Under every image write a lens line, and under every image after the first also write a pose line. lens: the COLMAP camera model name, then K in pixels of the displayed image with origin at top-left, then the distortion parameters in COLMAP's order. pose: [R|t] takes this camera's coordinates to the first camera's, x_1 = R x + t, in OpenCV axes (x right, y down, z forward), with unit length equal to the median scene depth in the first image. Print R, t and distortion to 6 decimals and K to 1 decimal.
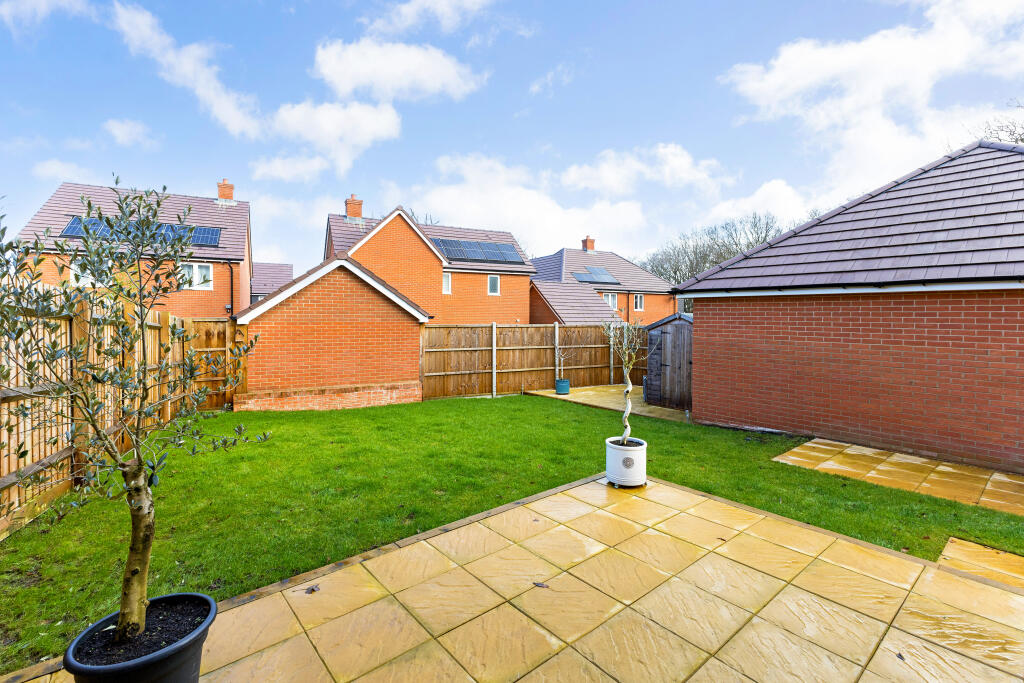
lens RADIAL K [[460.6, 0, 513.7], [0, 460.6, 330.7], [0, 0, 1]] dist [0.010715, -0.000175]
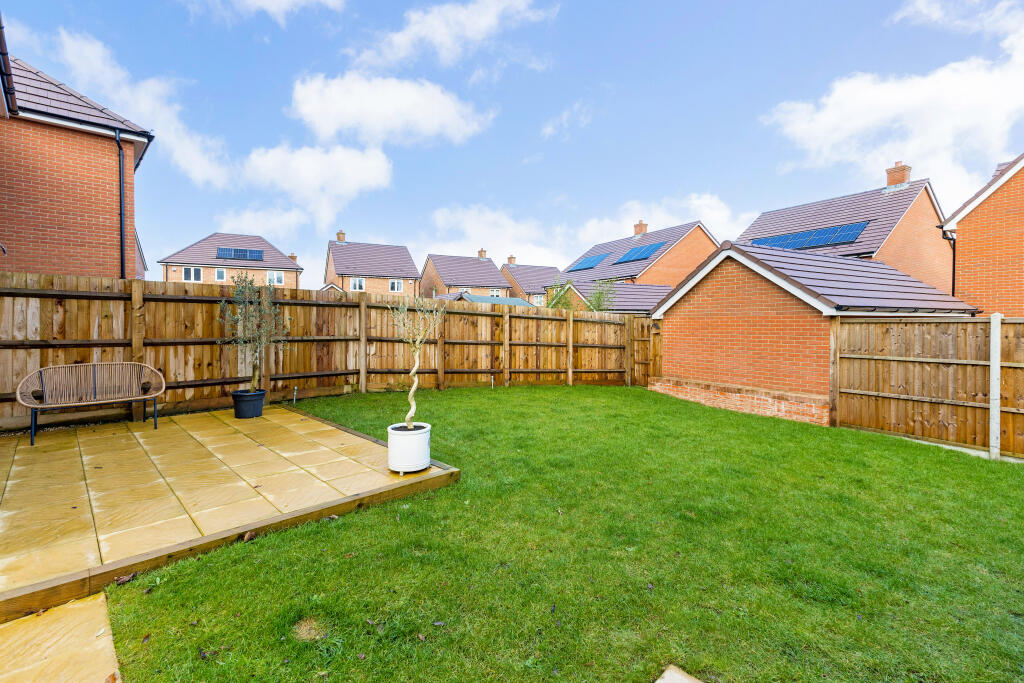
lens RADIAL K [[460.6, 0, 513.7], [0, 460.6, 330.7], [0, 0, 1]] dist [0.010715, -0.000175]
pose [[0.061437, 0.013905, -0.998014, 0.499167], [-0.023900, 0.999637, 0.012457, 0.008257], [0.997825, 0.023087, 0.061747, 0.472531]]
